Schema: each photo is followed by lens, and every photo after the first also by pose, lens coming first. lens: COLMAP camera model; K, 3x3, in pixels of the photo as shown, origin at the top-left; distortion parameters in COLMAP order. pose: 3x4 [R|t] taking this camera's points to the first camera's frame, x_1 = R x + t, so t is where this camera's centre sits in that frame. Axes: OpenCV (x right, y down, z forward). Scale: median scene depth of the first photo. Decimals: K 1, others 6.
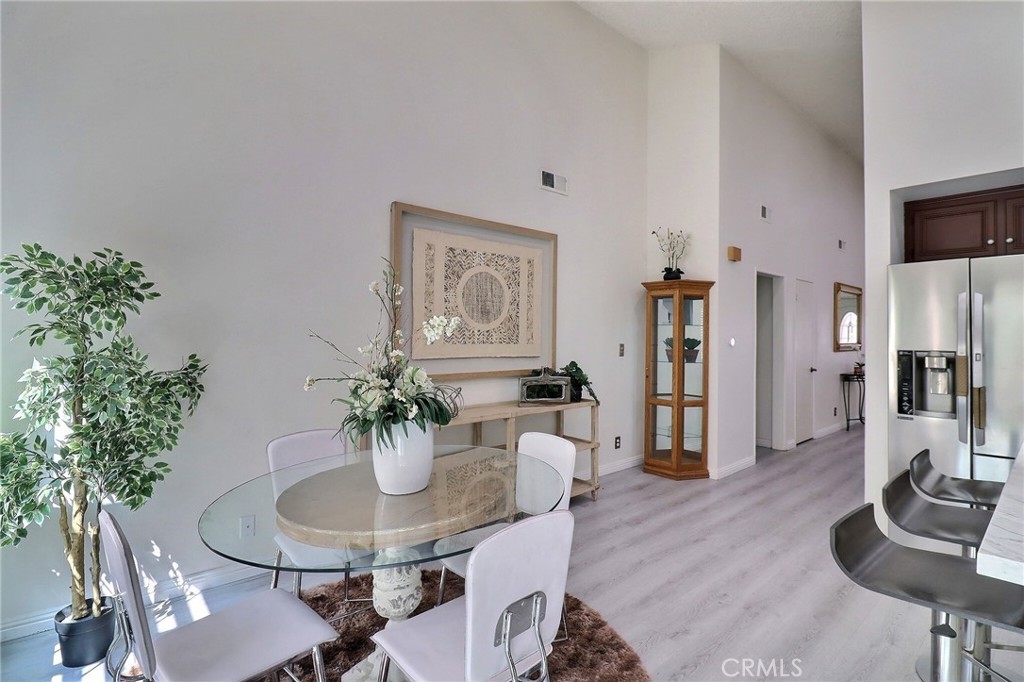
lens RADIAL K [[487.9, 0, 538.9], [0, 487.9, 327.8], [0, 0, 1]] dist [-0.000921, -0.010761]
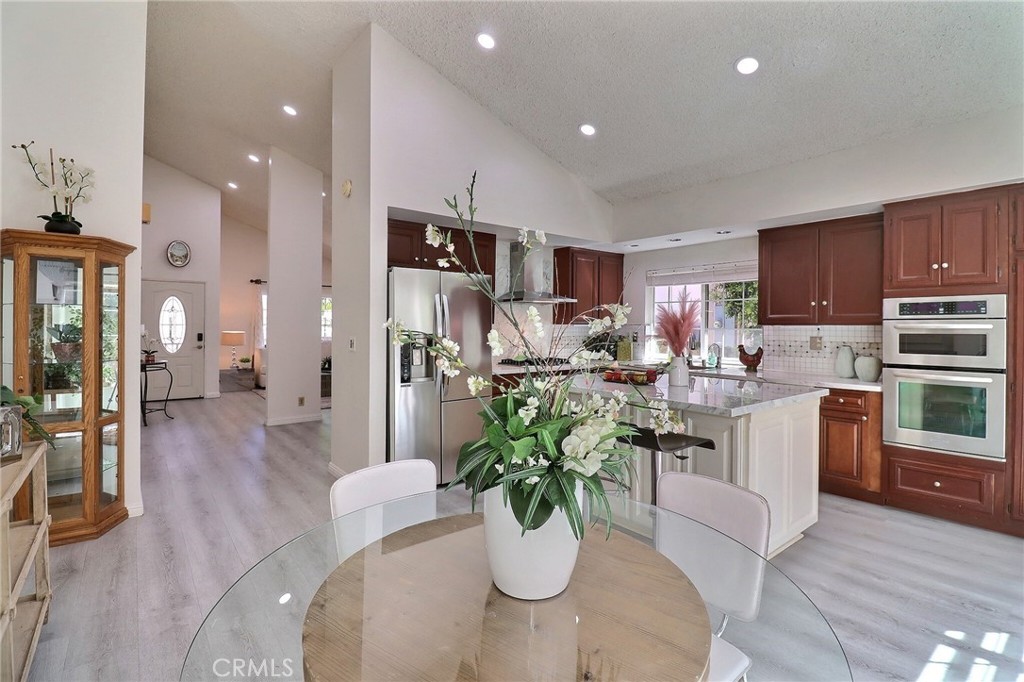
lens RADIAL K [[487.9, 0, 537.4], [0, 487.9, 328.8], [0, 0, 1]] dist [-0.000921, -0.010761]
pose [[0.046406, -0.013517, 0.998831, -0.442915], [-0.021481, 0.999664, 0.014526, 0.003707], [-0.998692, -0.022130, 0.046100, 0.477474]]
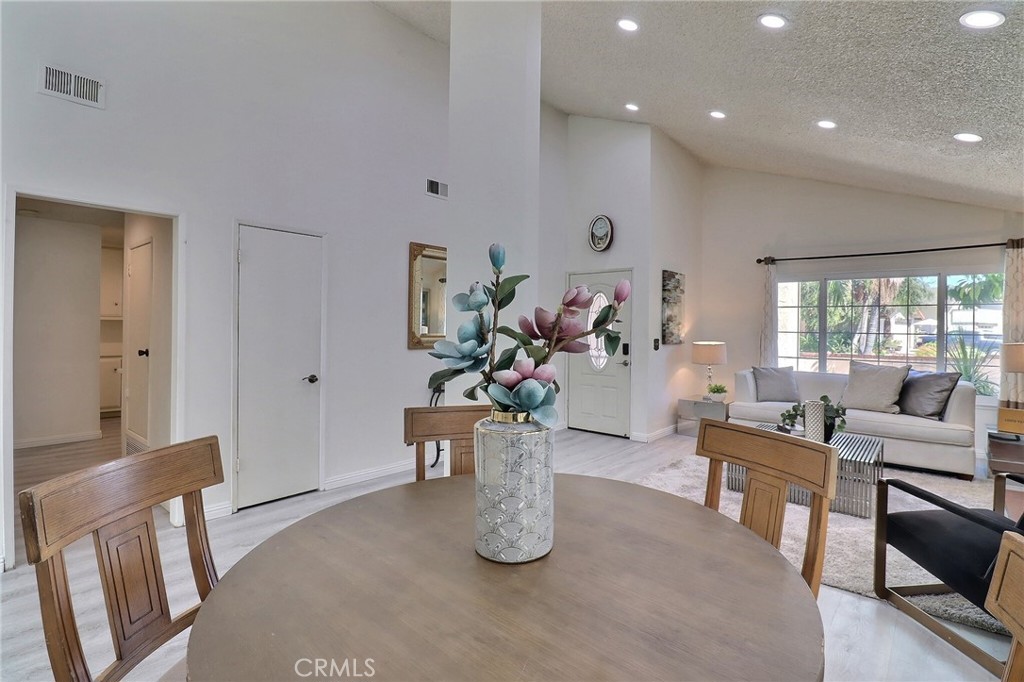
lens RADIAL K [[487.9, 0, 528.8], [0, 487.9, 333.4], [0, 0, 1]] dist [-0.000921, -0.010761]
pose [[0.993013, -0.001765, 0.117996, 1.328785], [-0.000216, 0.999859, 0.016772, 0.033536], [-0.118009, -0.016680, 0.992872, 0.644308]]
